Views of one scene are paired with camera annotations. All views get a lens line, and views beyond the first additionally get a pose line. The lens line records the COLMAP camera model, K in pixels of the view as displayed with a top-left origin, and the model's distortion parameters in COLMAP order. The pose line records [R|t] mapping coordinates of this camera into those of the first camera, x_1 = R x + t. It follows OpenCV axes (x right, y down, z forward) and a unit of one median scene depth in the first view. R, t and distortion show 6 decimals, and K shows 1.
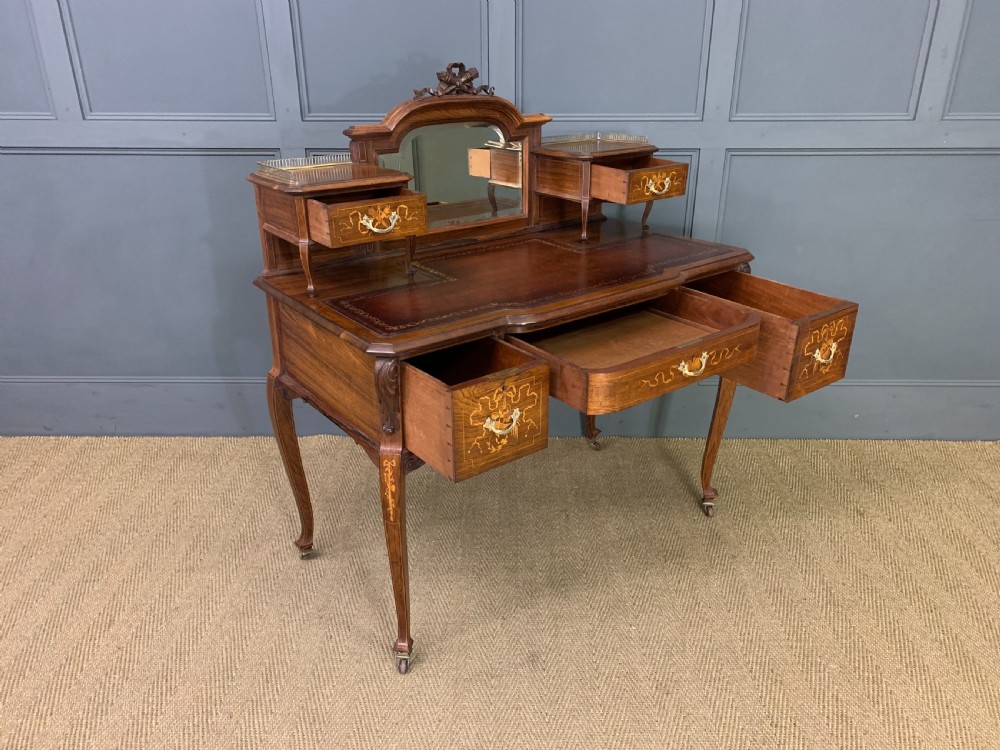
lens RADIAL K [[766.4, 0, 507.2], [0, 766.4, 380.1], [0, 0, 1]] dist [0.022900, -0.010390]
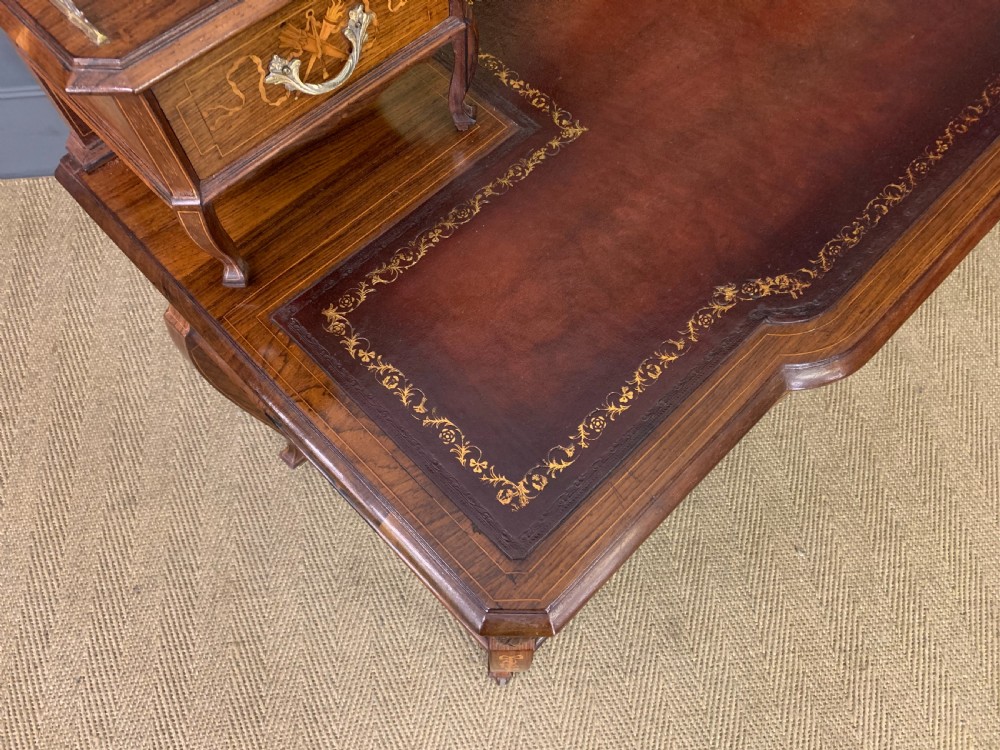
lens RADIAL K [[773.7, 0, 503.8], [0, 773.7, 378.5], [0, 0, 1]] dist [0.041412, -0.029949]
pose [[0.993525, -0.098487, 0.056636, -0.137214], [0.037475, 0.754701, 0.654998, -0.288115], [-0.107252, -0.648635, 0.753505, 0.601068]]
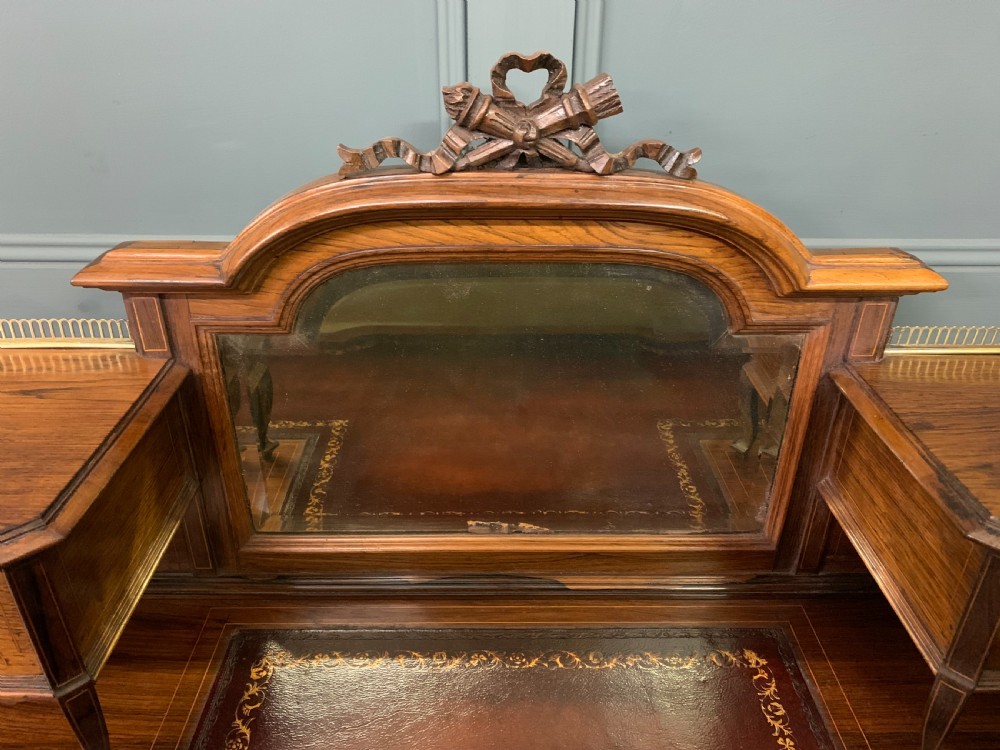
lens RADIAL K [[766.4, 0, 507.2], [0, 766.4, 380.1], [0, 0, 1]] dist [0.022900, -0.010390]
pose [[0.799422, 0.301022, -0.519914, 0.096660], [-0.253509, 0.953615, 0.162331, -0.362304], [0.544663, 0.002032, 0.838653, 0.813515]]
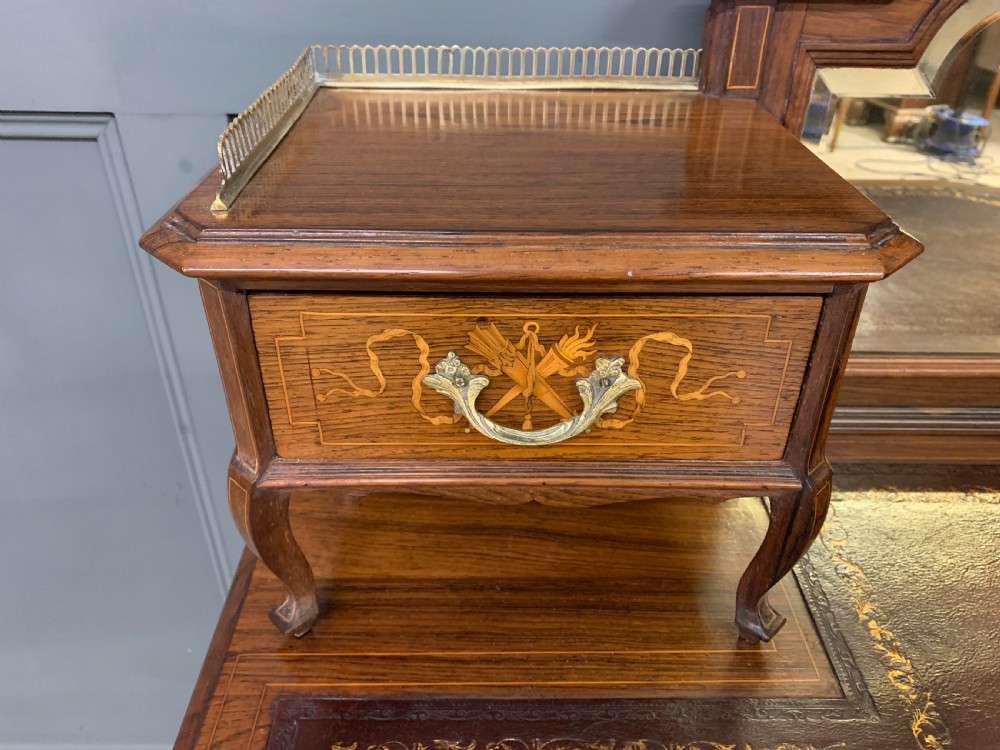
lens RADIAL K [[785.2, 0, 504.1], [0, 785.2, 382.3], [0, 0, 1]] dist [0.005338, 0.001577]
pose [[0.795088, 0.343883, -0.499579, -0.090460], [-0.258200, 0.937266, 0.234233, -0.236733], [0.548787, -0.057245, 0.834000, 0.744839]]
